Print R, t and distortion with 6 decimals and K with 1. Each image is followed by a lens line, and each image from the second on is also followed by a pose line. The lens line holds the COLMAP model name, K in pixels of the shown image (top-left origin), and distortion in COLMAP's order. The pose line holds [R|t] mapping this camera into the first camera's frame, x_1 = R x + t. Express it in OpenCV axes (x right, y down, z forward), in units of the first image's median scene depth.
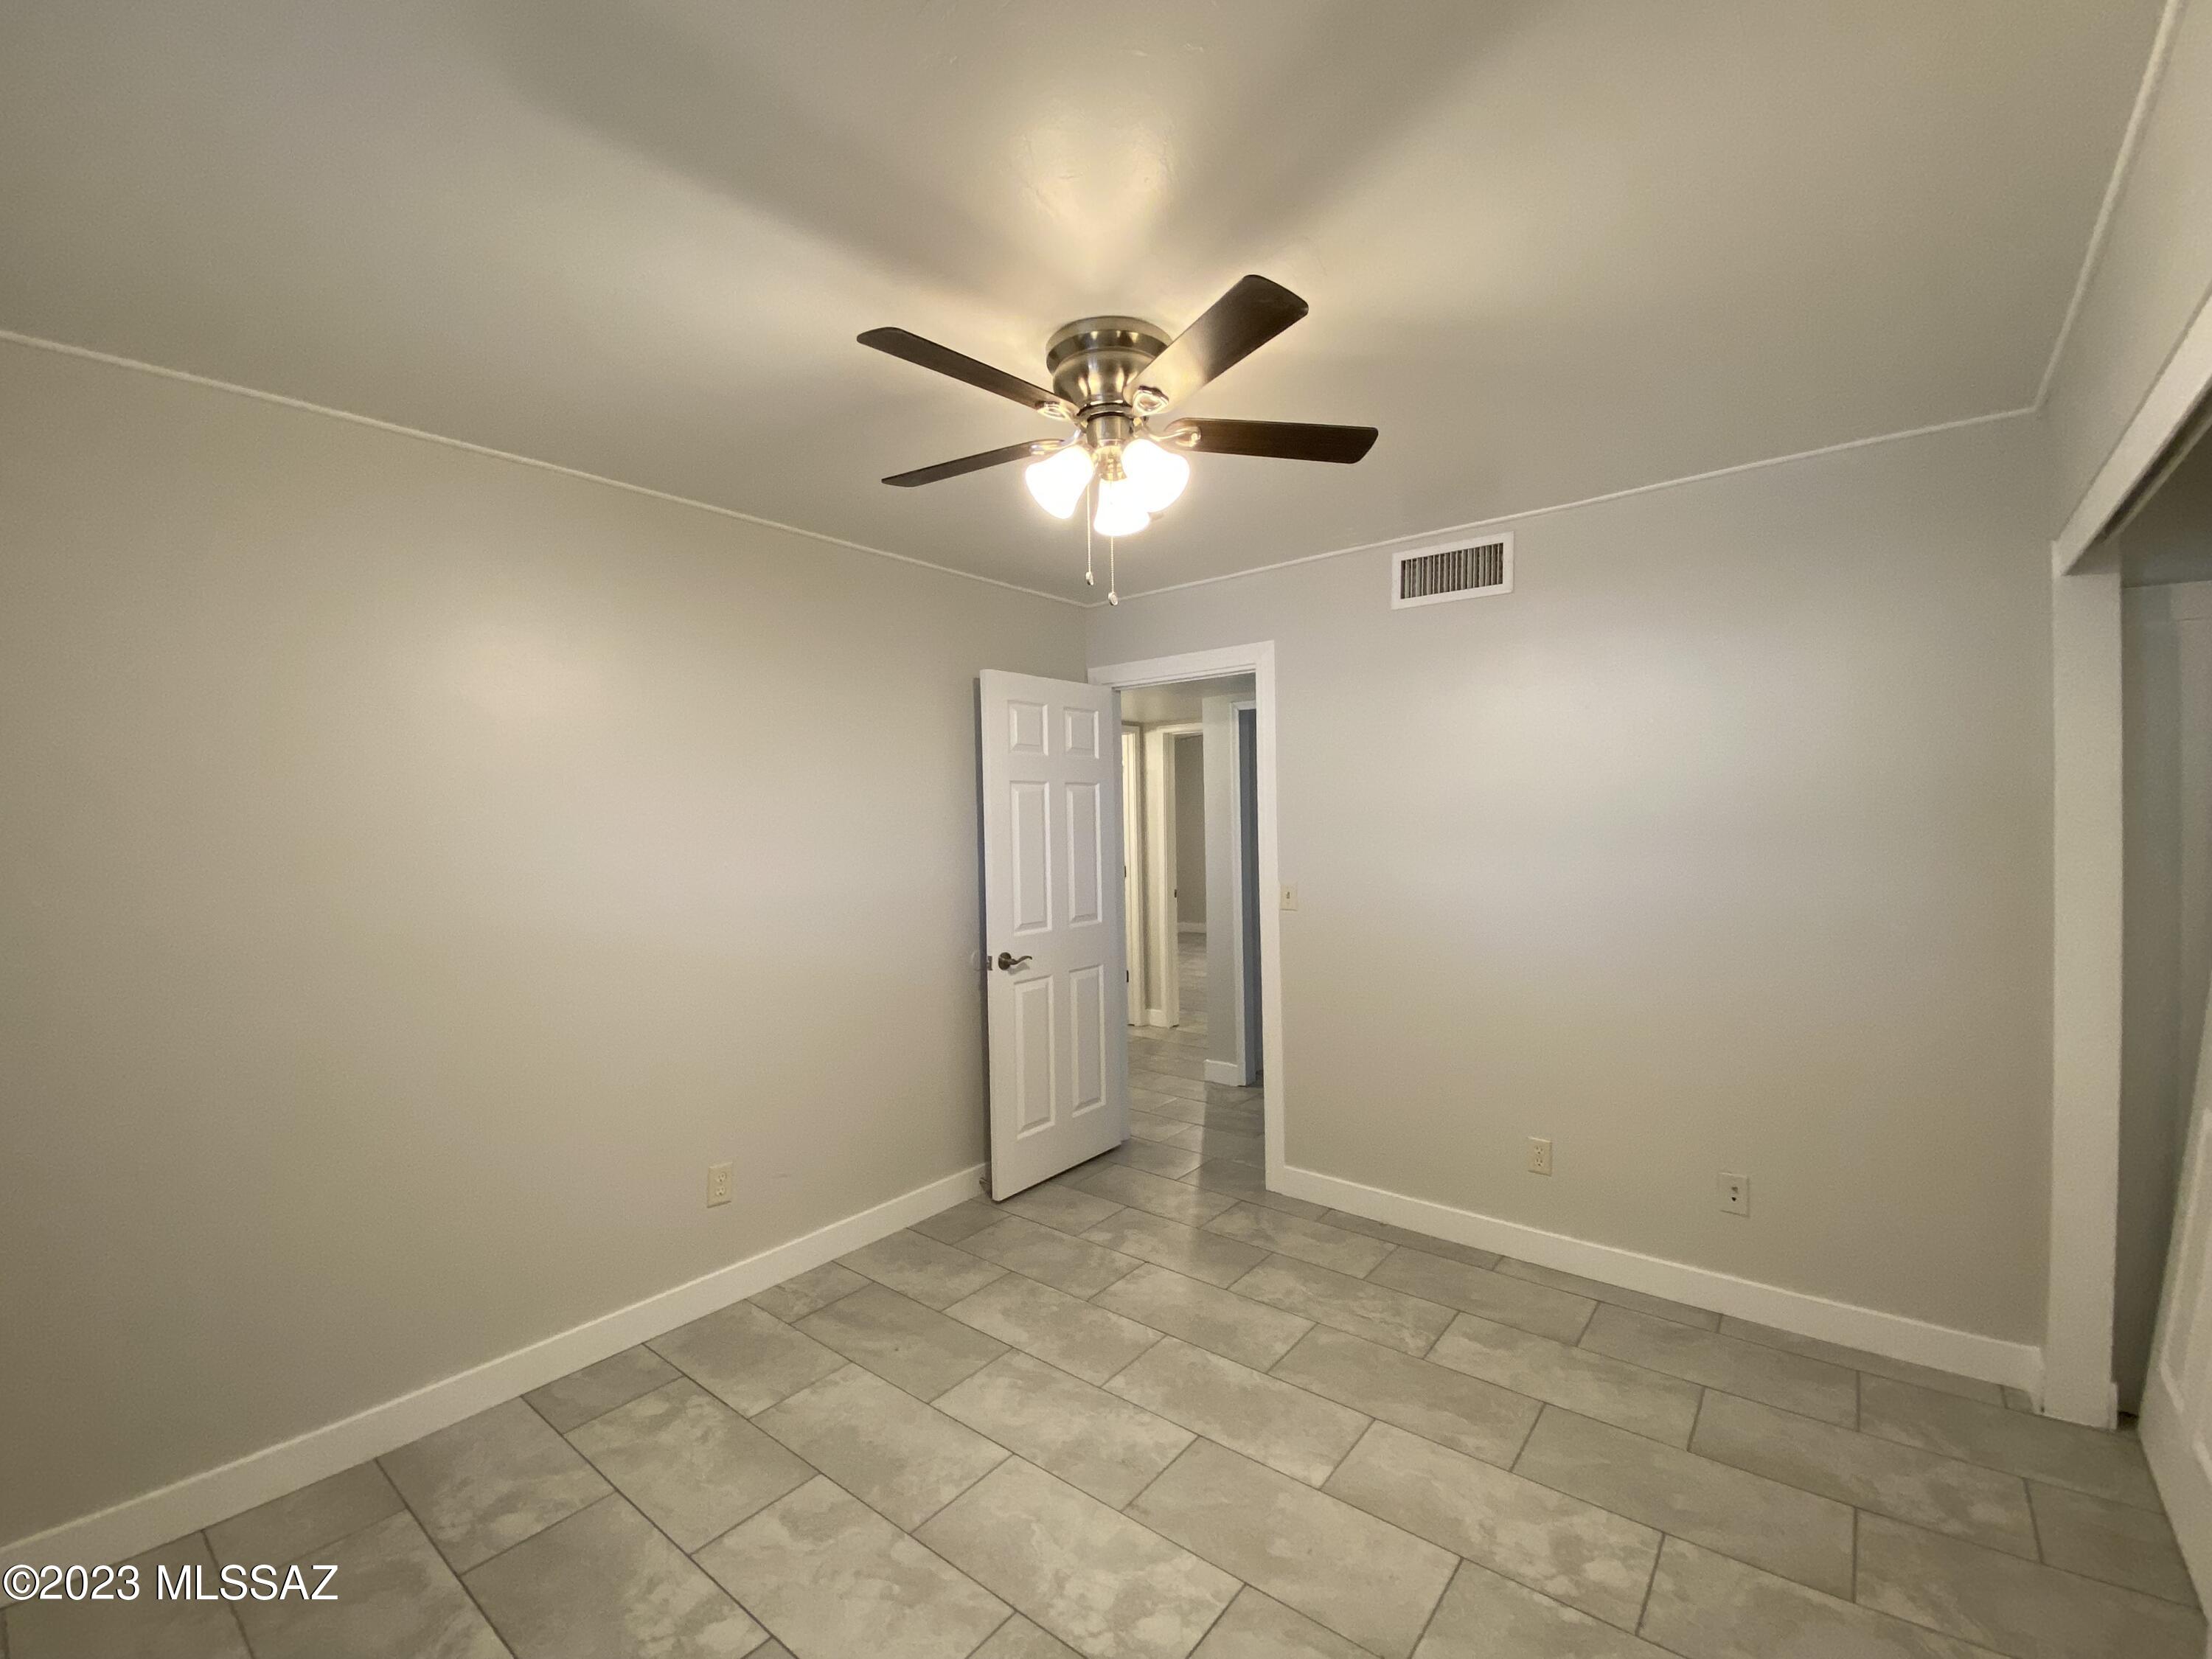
lens RADIAL K [[936.8, 0, 1101.4], [0, 936.8, 830.1], [0, 0, 1]] dist [-0.008799, -0.002684]
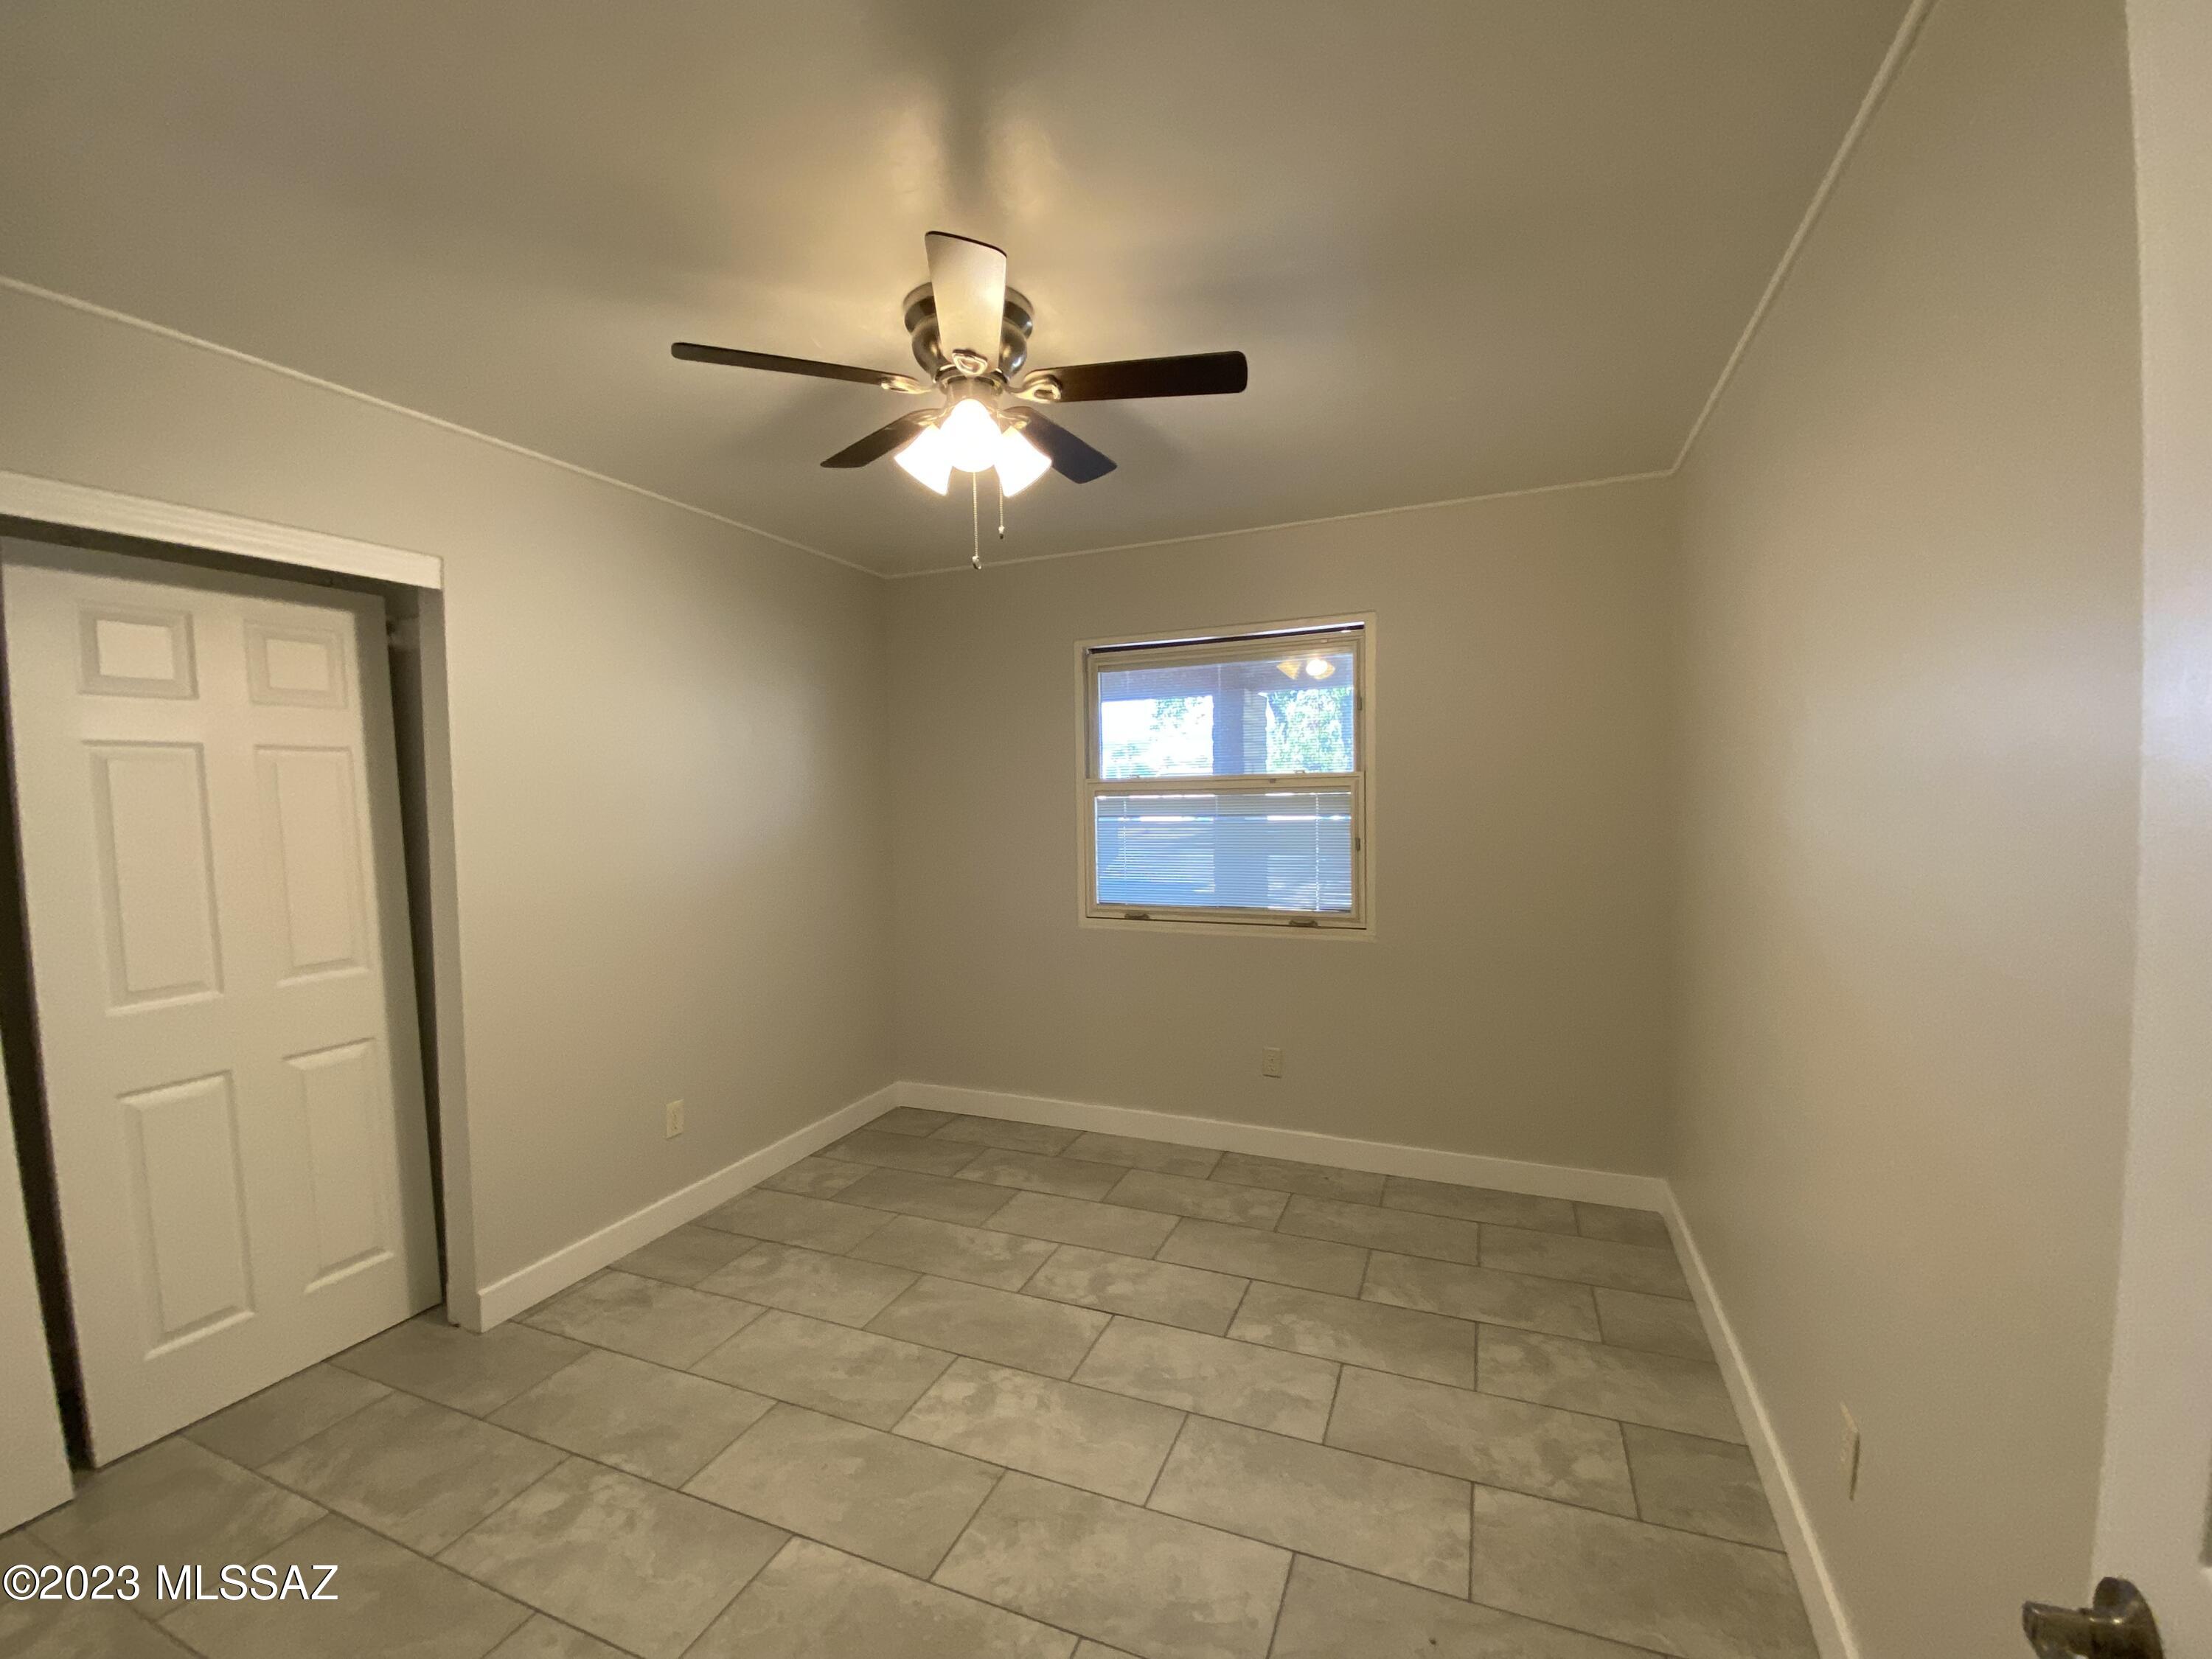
lens RADIAL K [[936.8, 0, 1098.2], [0, 936.8, 849.5], [0, 0, 1]] dist [-0.008799, -0.002684]
pose [[-0.959617, 0.052418, -0.276382, 0.169728], [0.031401, 0.996306, 0.079929, -0.013824], [0.279551, 0.068022, -0.957718, 1.948633]]
